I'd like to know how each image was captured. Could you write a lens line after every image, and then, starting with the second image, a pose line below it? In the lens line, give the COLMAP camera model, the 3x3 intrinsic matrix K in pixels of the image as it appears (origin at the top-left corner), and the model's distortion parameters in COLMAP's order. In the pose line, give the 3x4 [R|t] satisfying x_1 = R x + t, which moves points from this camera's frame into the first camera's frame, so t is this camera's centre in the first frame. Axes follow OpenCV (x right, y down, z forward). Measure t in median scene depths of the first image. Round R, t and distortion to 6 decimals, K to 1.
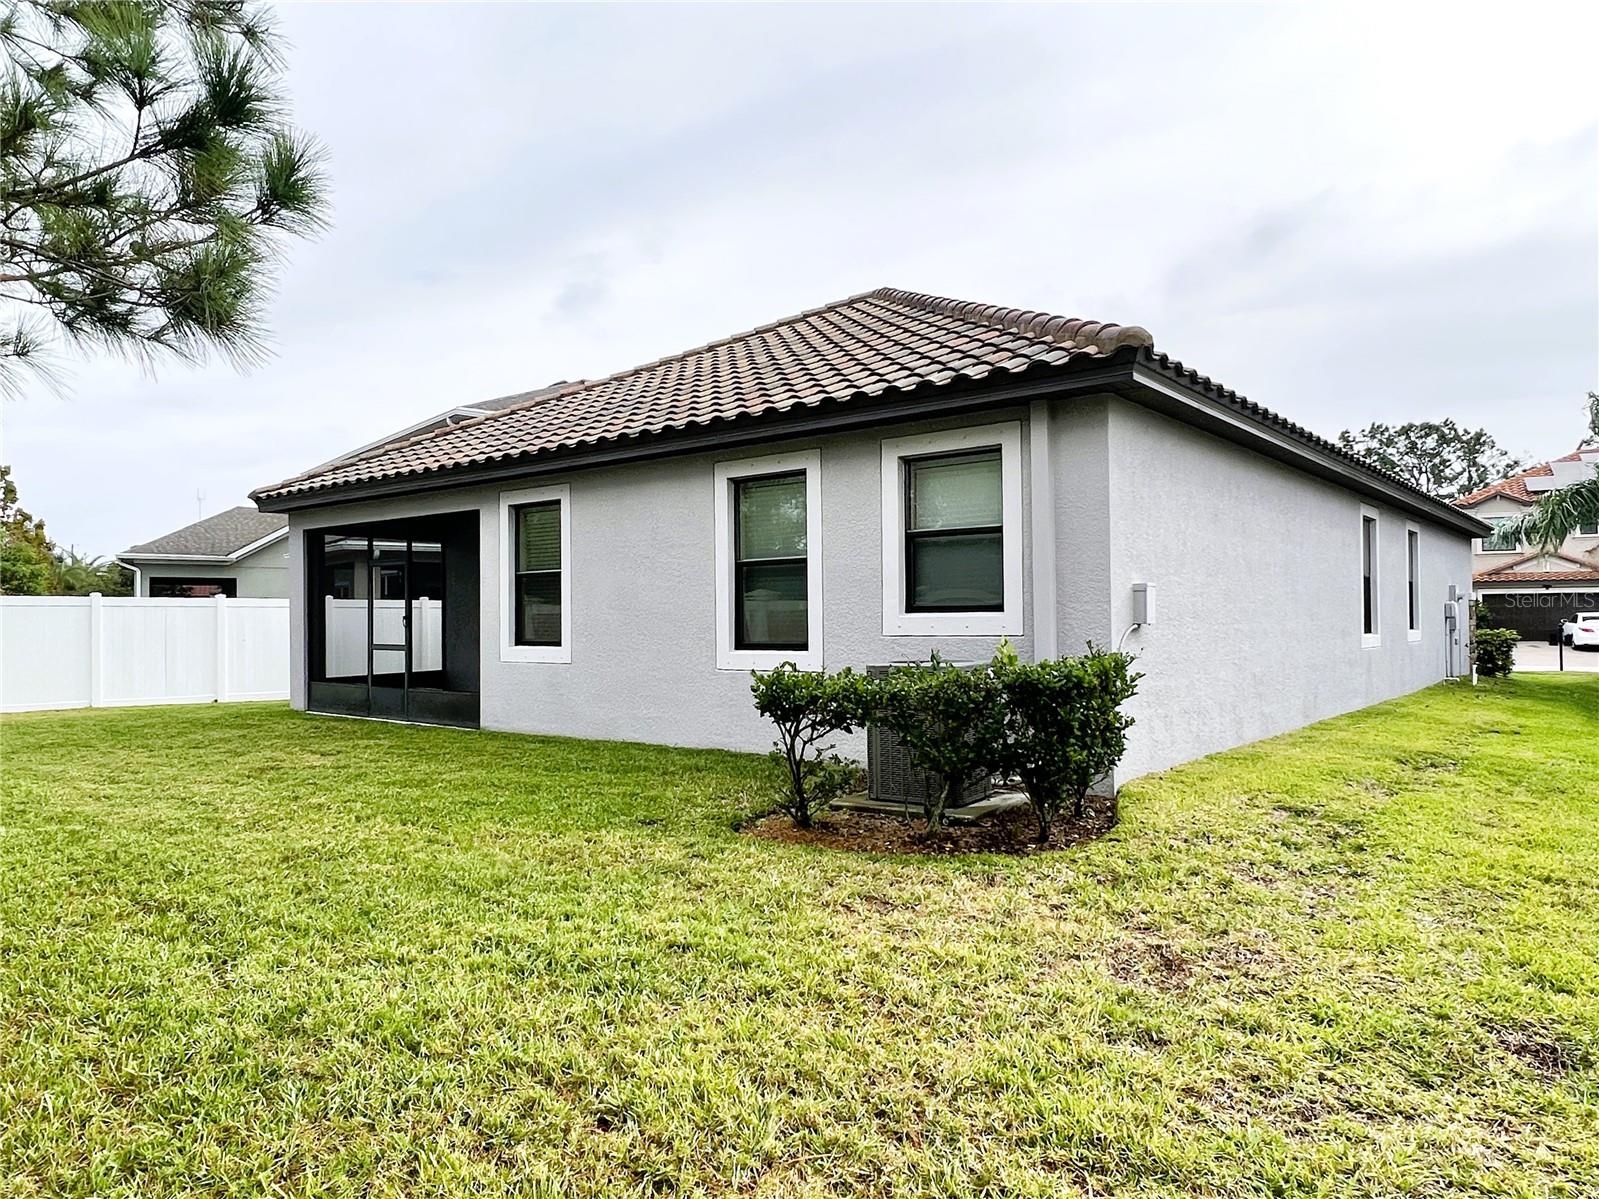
lens RADIAL K [[1043.2, 0, 786.0], [0, 1043.2, 602.9], [0, 0, 1]] dist [-0.003689, -0.000974]
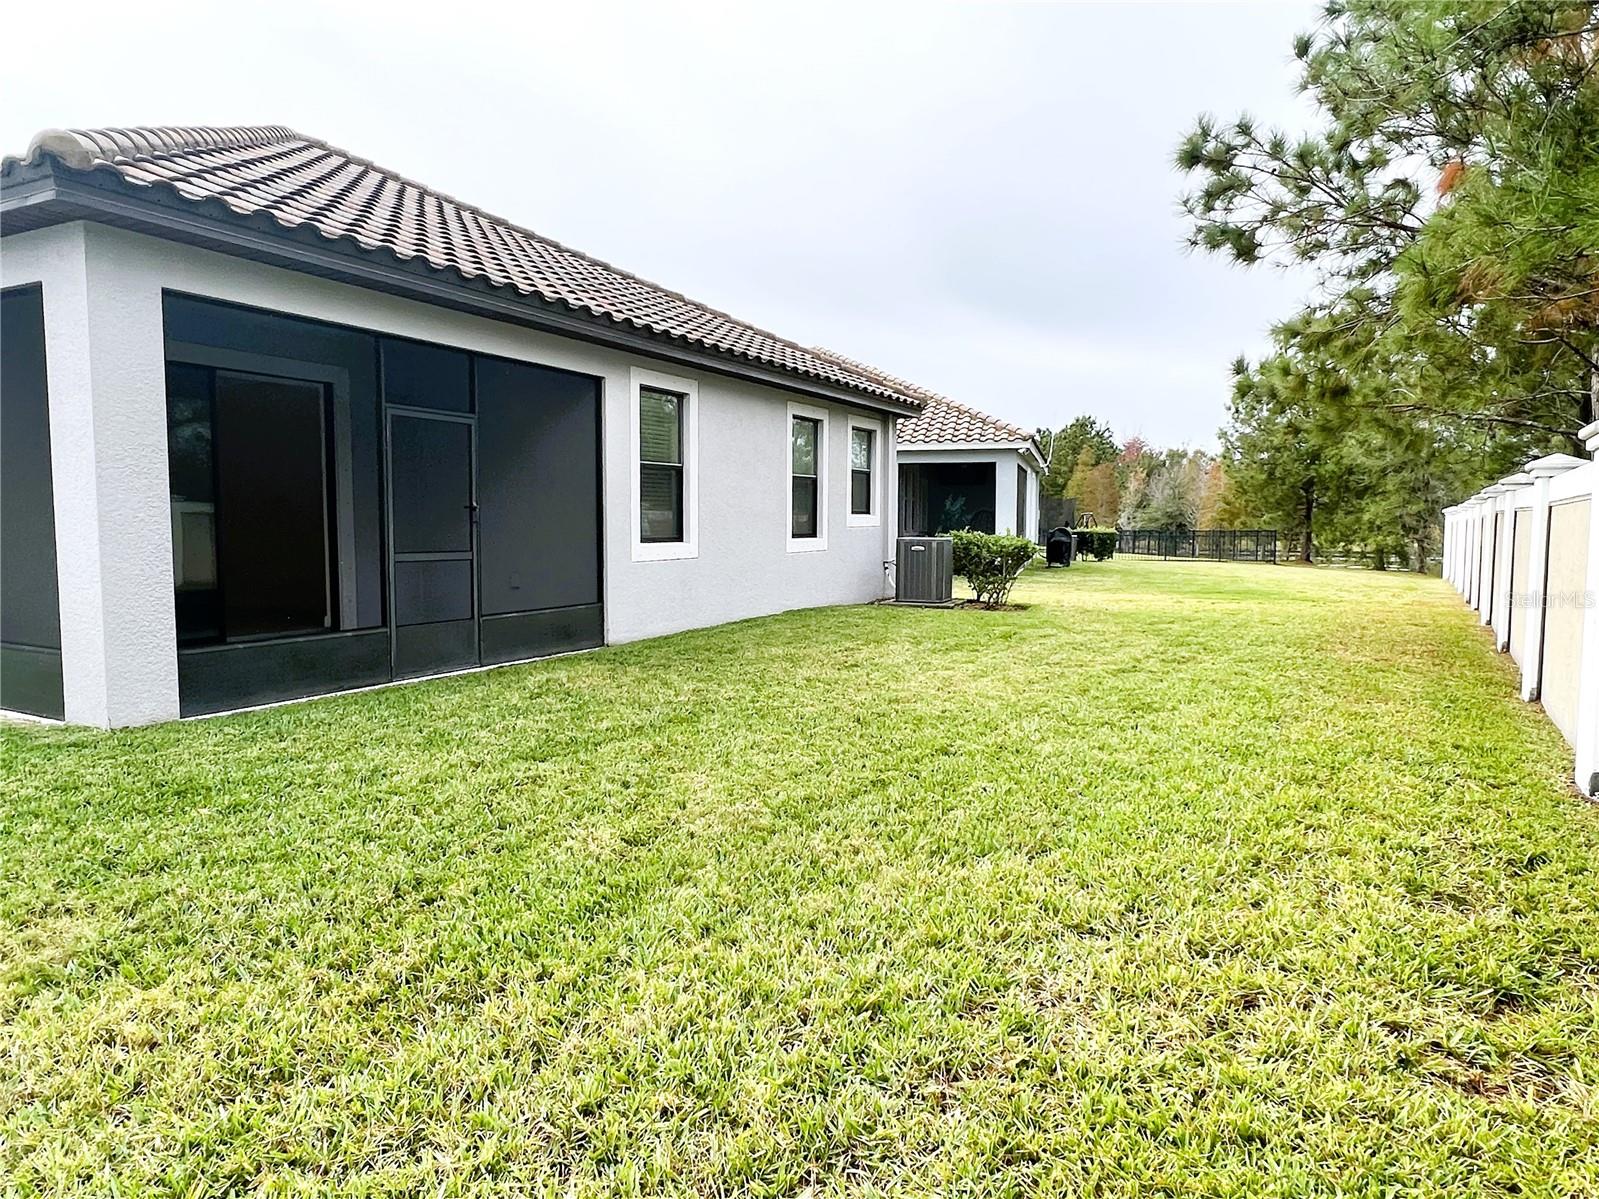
lens RADIAL K [[1043.2, 0, 786.0], [0, 1043.2, 602.9], [0, 0, 1]] dist [-0.003689, -0.000974]
pose [[-0.219884, -0.085255, 0.971793, -1.184015], [-0.036339, 0.996198, 0.079173, 0.016721], [-0.974849, -0.017905, -0.222147, 1.097736]]
